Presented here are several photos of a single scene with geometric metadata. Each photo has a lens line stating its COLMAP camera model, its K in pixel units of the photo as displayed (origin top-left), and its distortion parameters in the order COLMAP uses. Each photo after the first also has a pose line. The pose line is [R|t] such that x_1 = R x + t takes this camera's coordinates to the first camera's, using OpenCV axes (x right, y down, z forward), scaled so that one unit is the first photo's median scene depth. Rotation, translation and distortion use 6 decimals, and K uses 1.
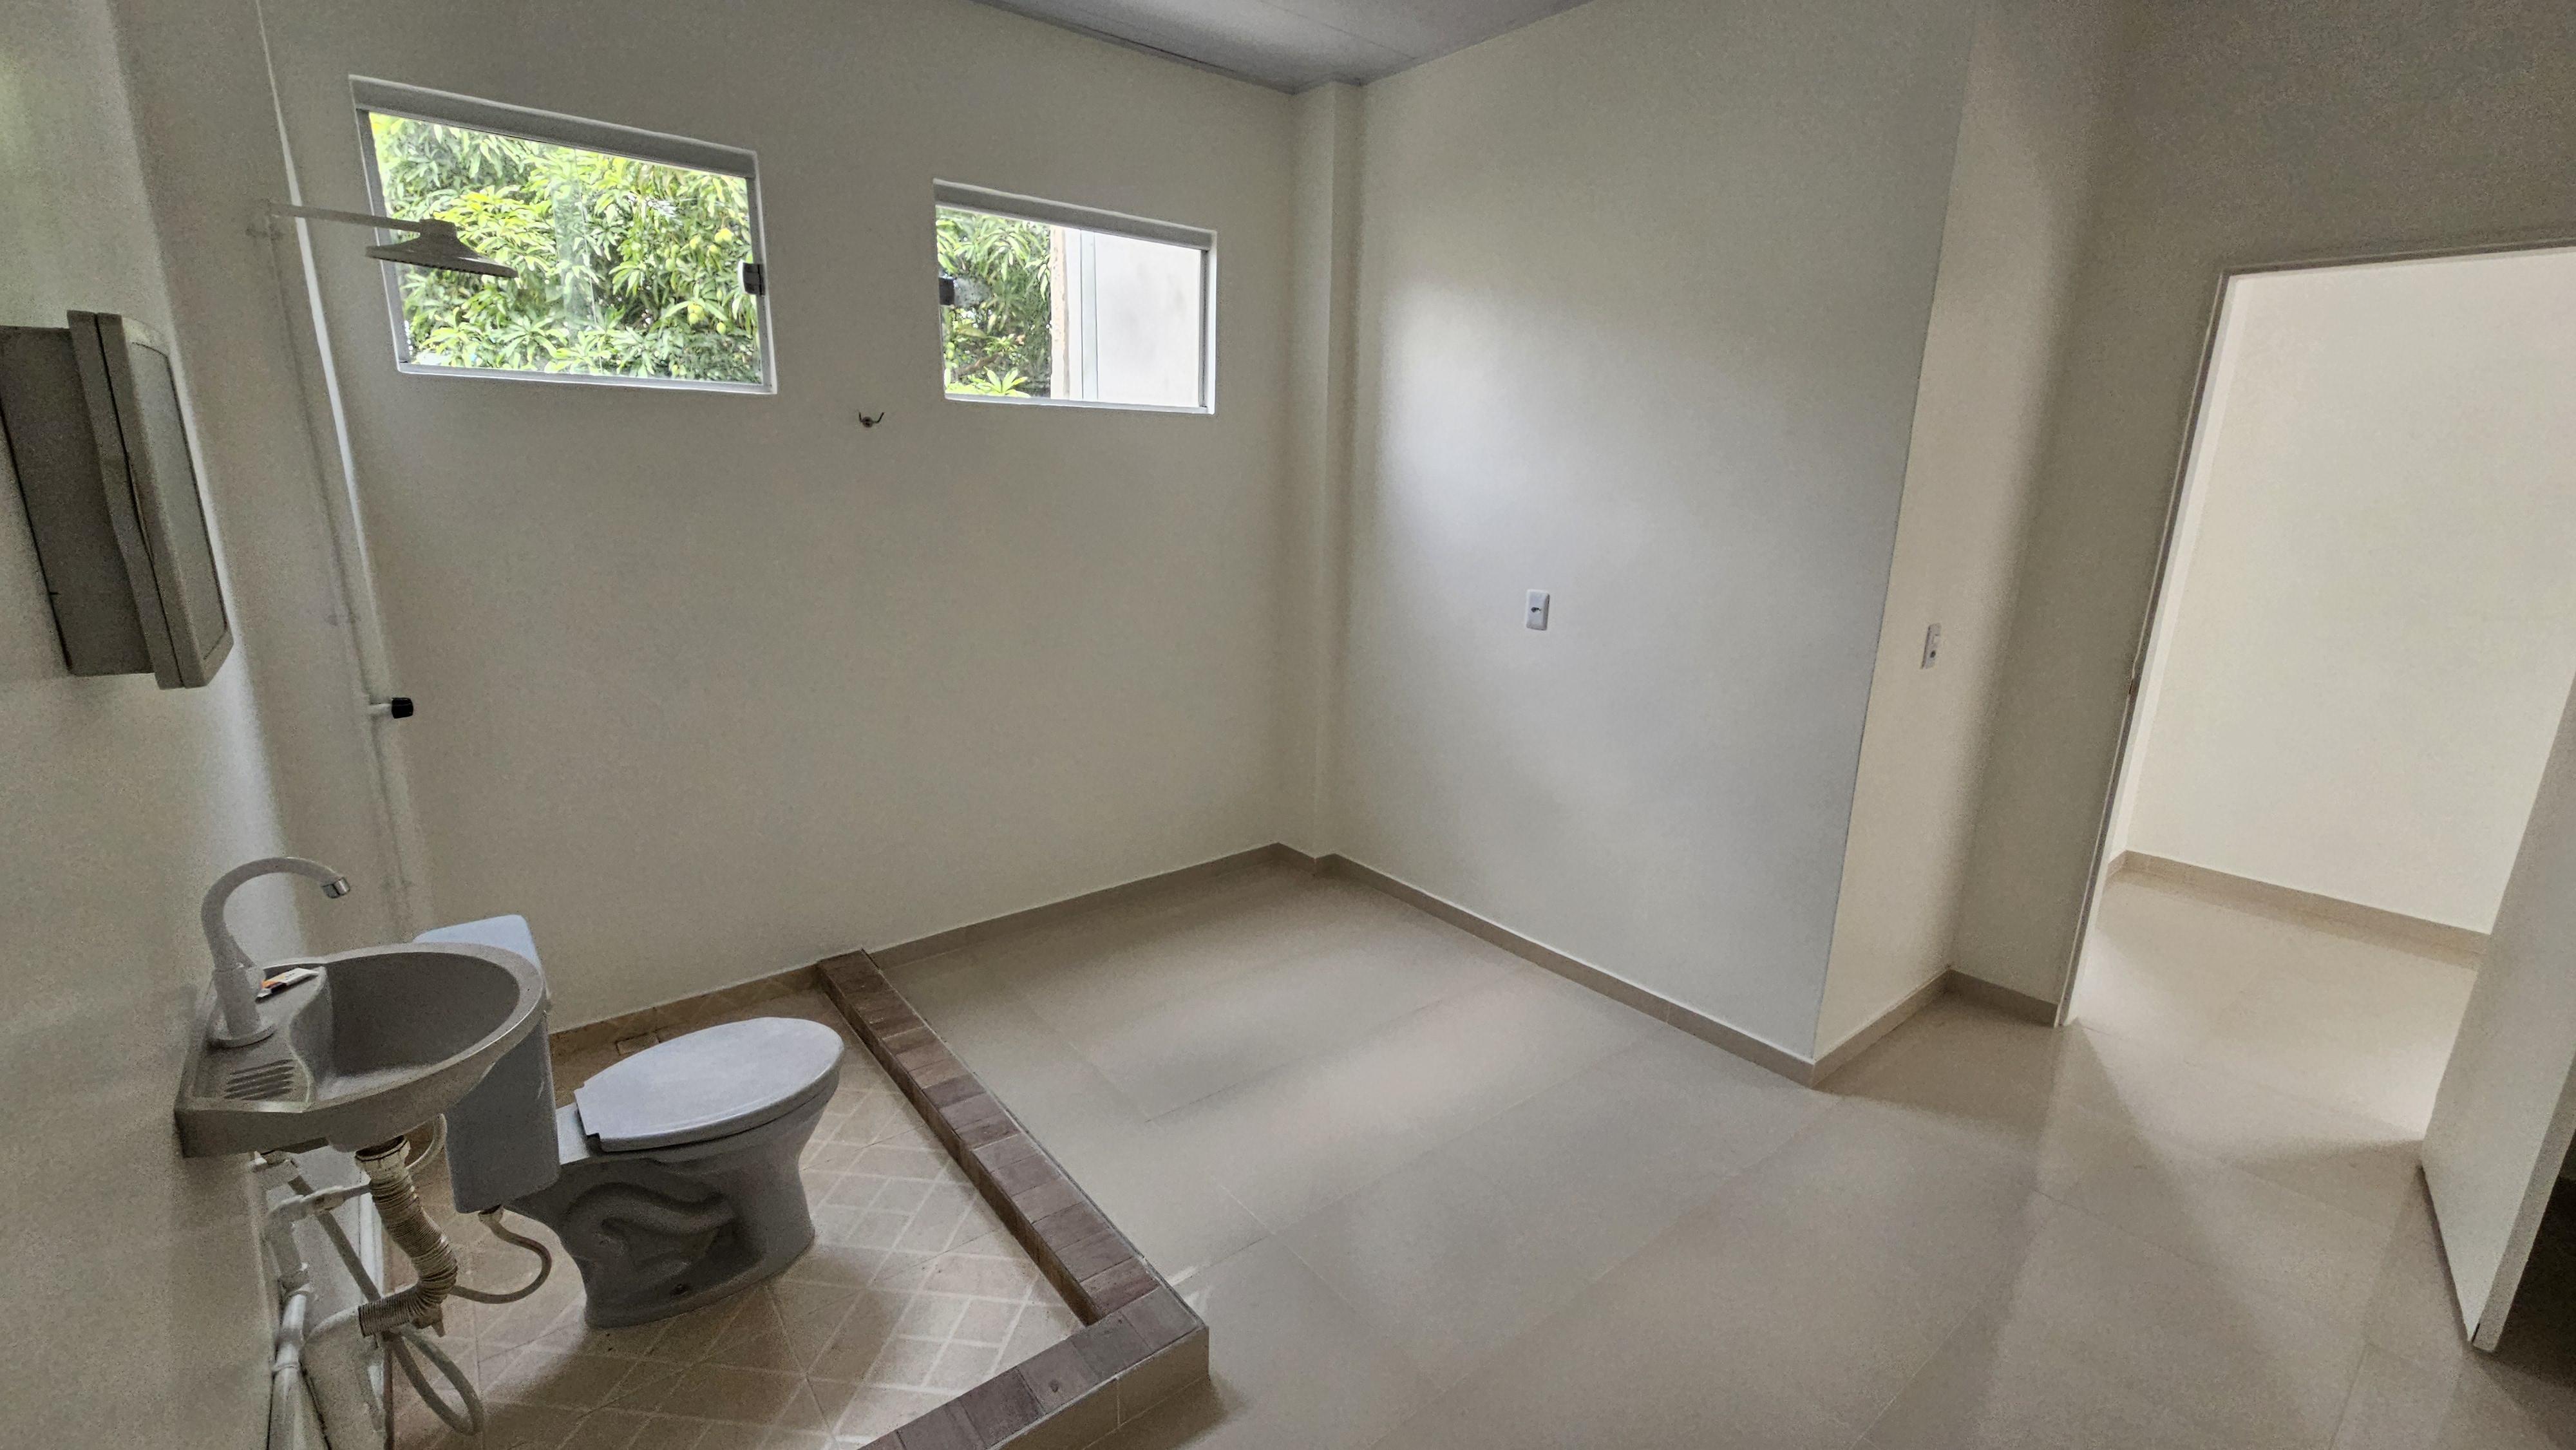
lens RADIAL K [[1056.5, 0, 1283.6], [0, 1056.5, 736.5], [0, 0, 1]] dist [0.000270, 0.000181]
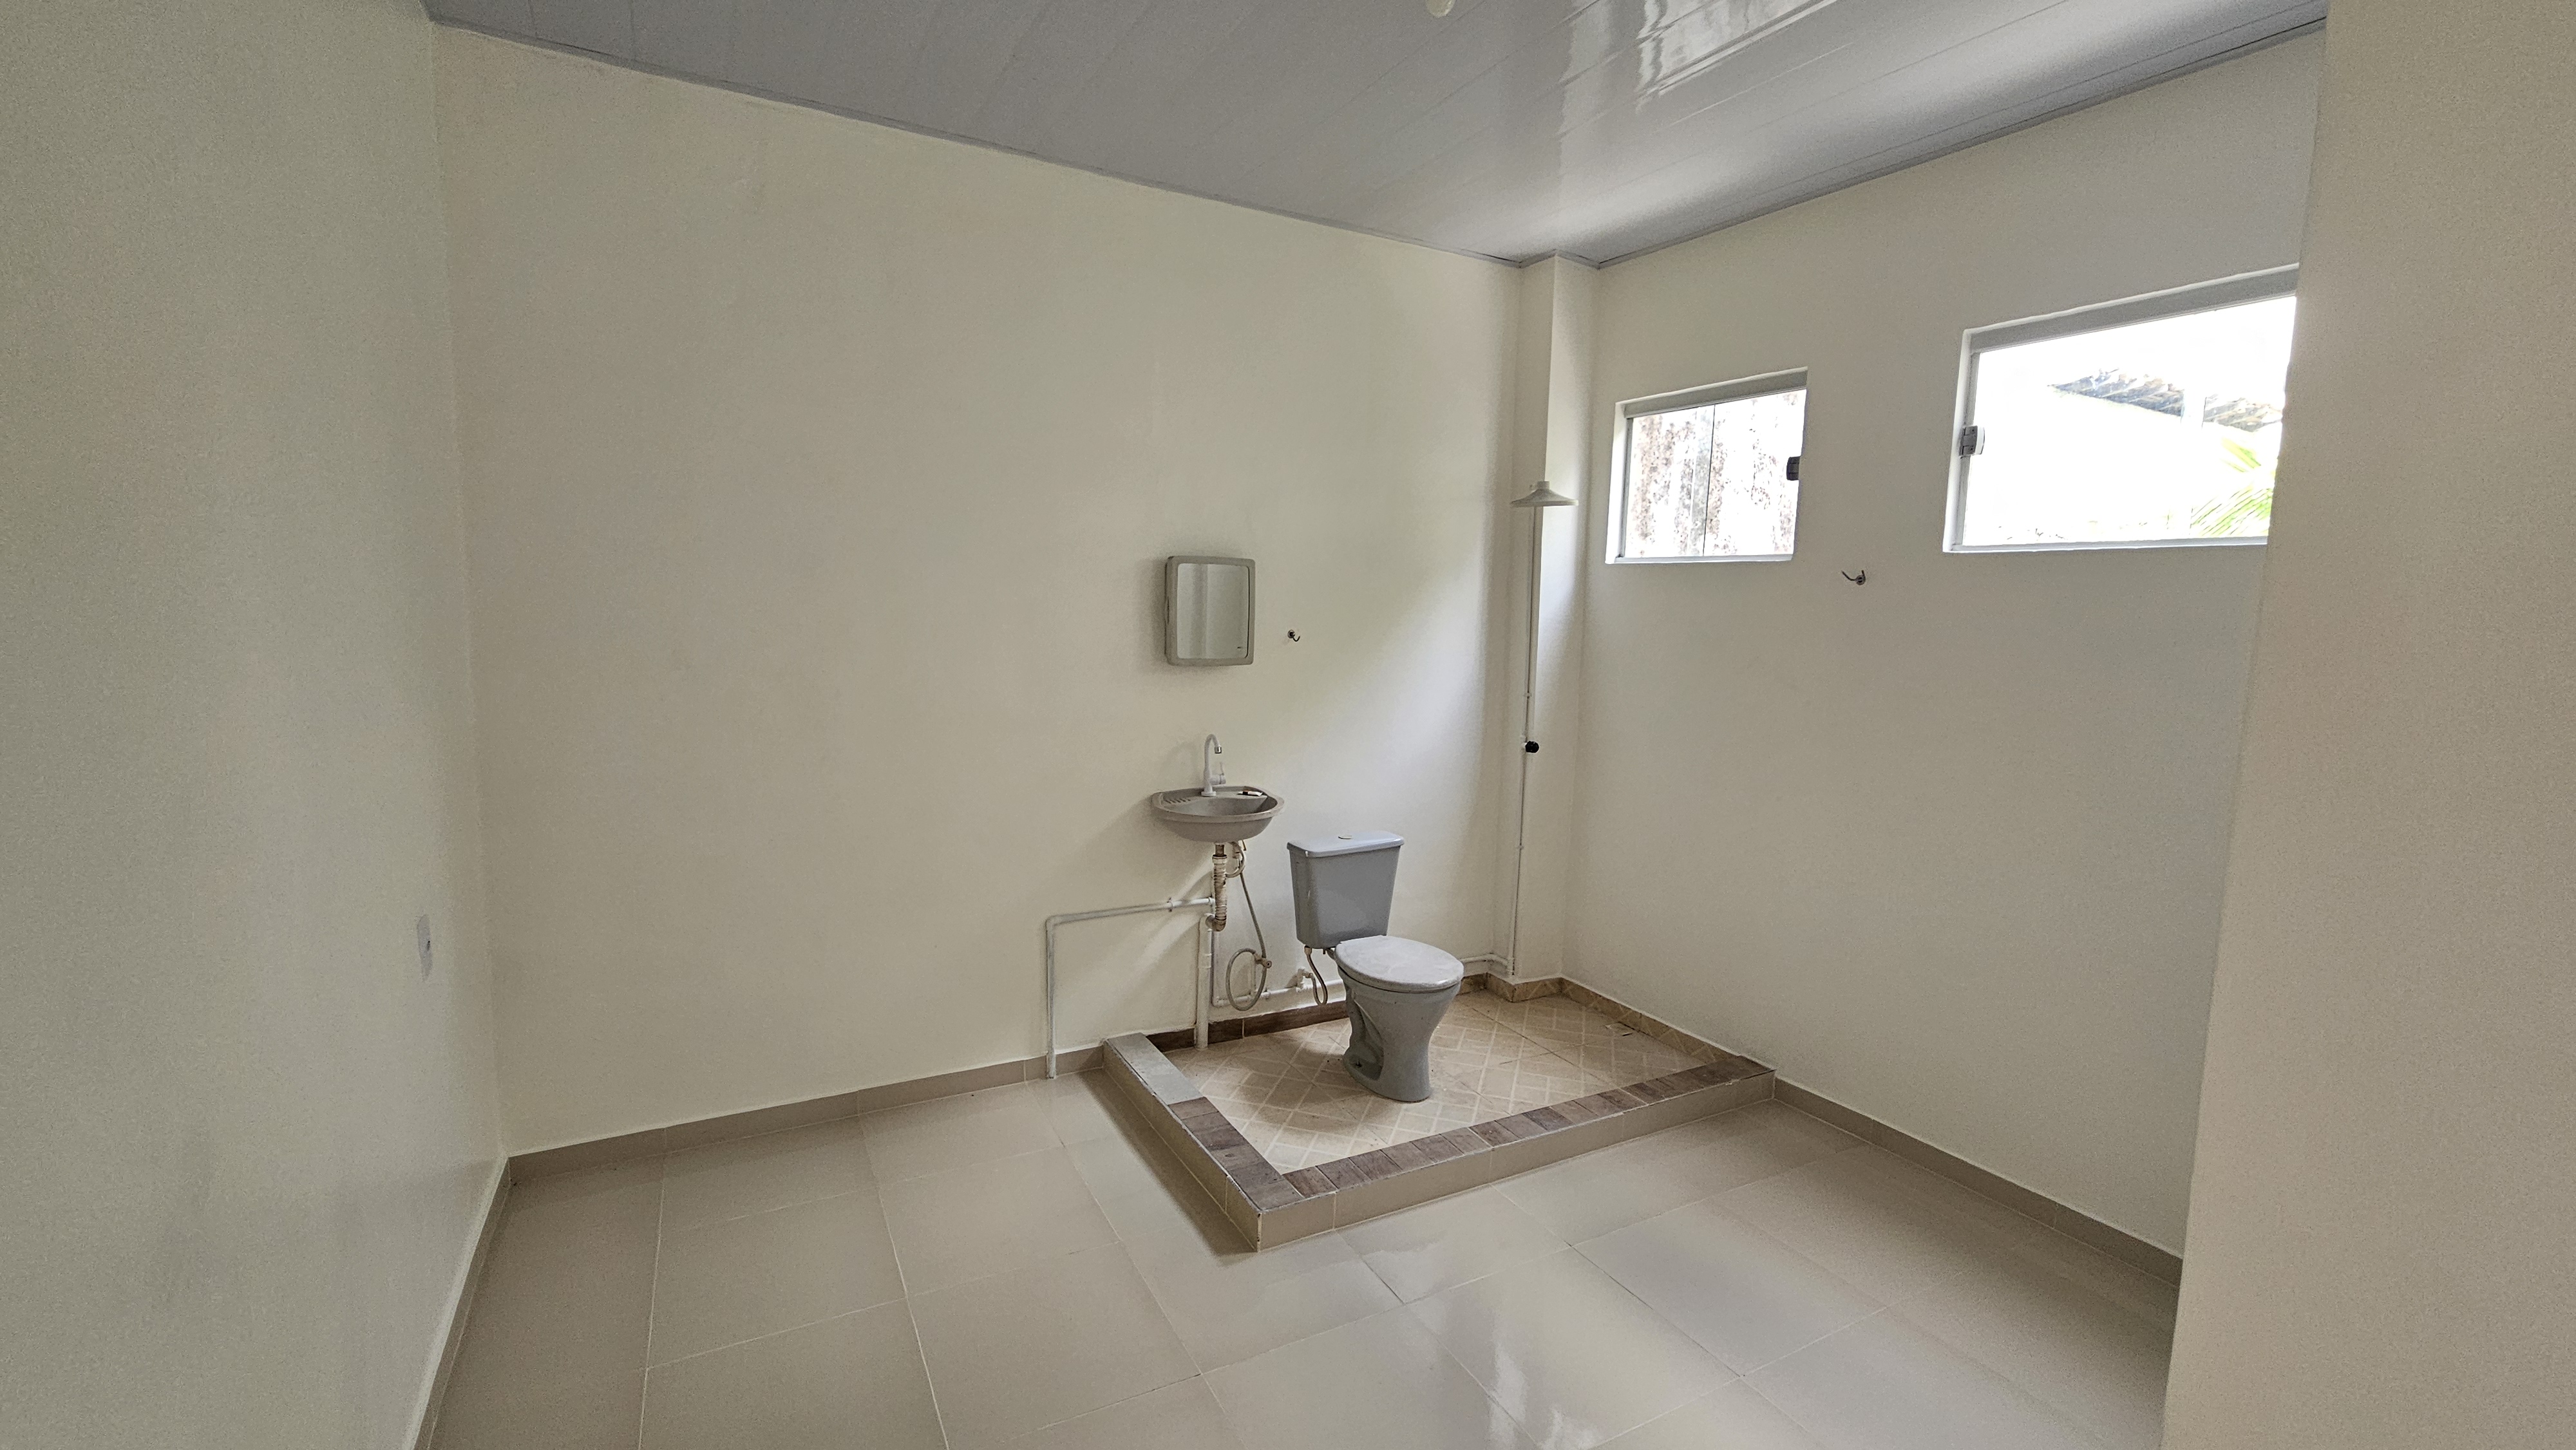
lens RADIAL K [[1056.5, 0, 1285.9], [0, 1056.5, 714.1], [0, 0, 1]] dist [0.000270, 0.000181]
pose [[-0.164289, 0.090722, -0.982231, 0.893535], [-0.265290, 0.955010, 0.132581, -0.186132], [0.950069, 0.282358, -0.132830, 0.759835]]
